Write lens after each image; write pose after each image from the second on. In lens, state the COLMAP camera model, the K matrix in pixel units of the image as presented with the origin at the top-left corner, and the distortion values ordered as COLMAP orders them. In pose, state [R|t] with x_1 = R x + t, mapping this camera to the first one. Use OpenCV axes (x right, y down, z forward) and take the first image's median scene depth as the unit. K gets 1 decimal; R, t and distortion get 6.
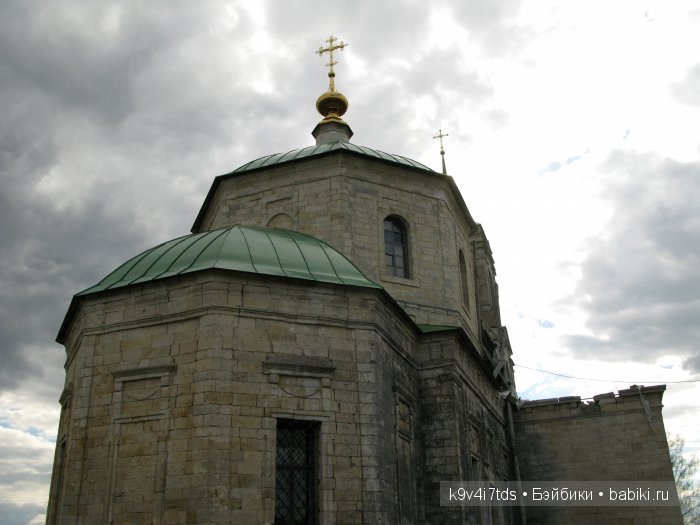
lens RADIAL K [[708.6, 0, 349.7], [0, 708.6, 268.6], [0, 0, 1]] dist [-0.147203, 0.000000]
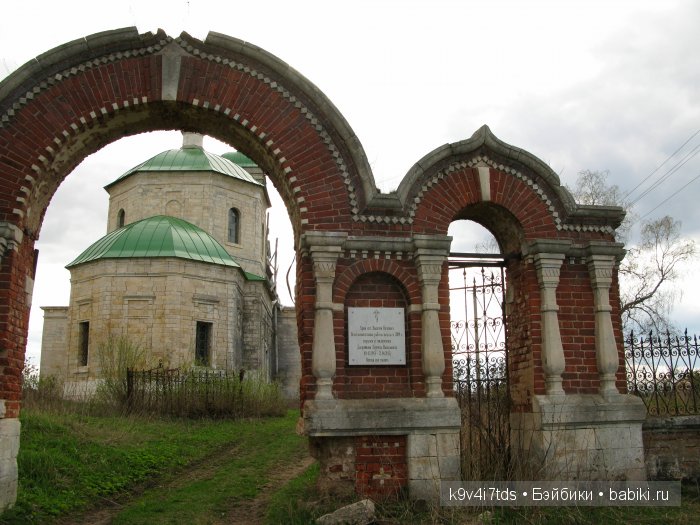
lens RADIAL K [[708.6, 0, 361.0], [0, 708.6, 263.2], [0, 0, 1]] dist [-0.147203, 0.000000]
pose [[0.919540, 0.098129, 0.380548, -0.478417], [-0.170577, 0.972014, 0.161530, -0.430899], [-0.354047, -0.213446, 0.910545, -1.254771]]
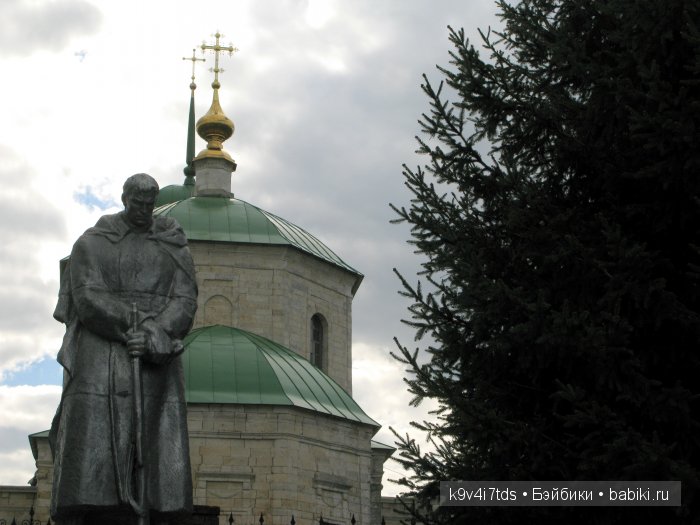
lens RADIAL K [[1535.9, 0, 355.8], [0, 1535.9, 283.1], [0, 0, 1]] dist [0.021424, 0.000000]
pose [[0.870897, 0.167922, 0.461888, -1.371023], [-0.224472, 0.971972, 0.069880, -0.423900], [-0.437207, -0.164540, 0.884181, -1.467586]]
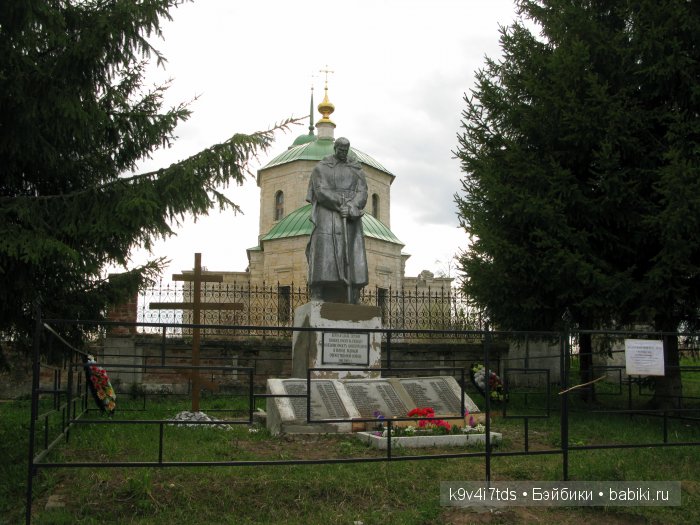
lens RADIAL K [[708.6, 0, 352.1], [0, 708.6, 267.4], [0, 0, 1]] dist [-0.147203, 0.000000]
pose [[0.889884, 0.107106, 0.443436, -1.439283], [-0.214594, 0.956066, 0.199721, -0.421117], [-0.402563, -0.272887, 0.873771, -1.480578]]
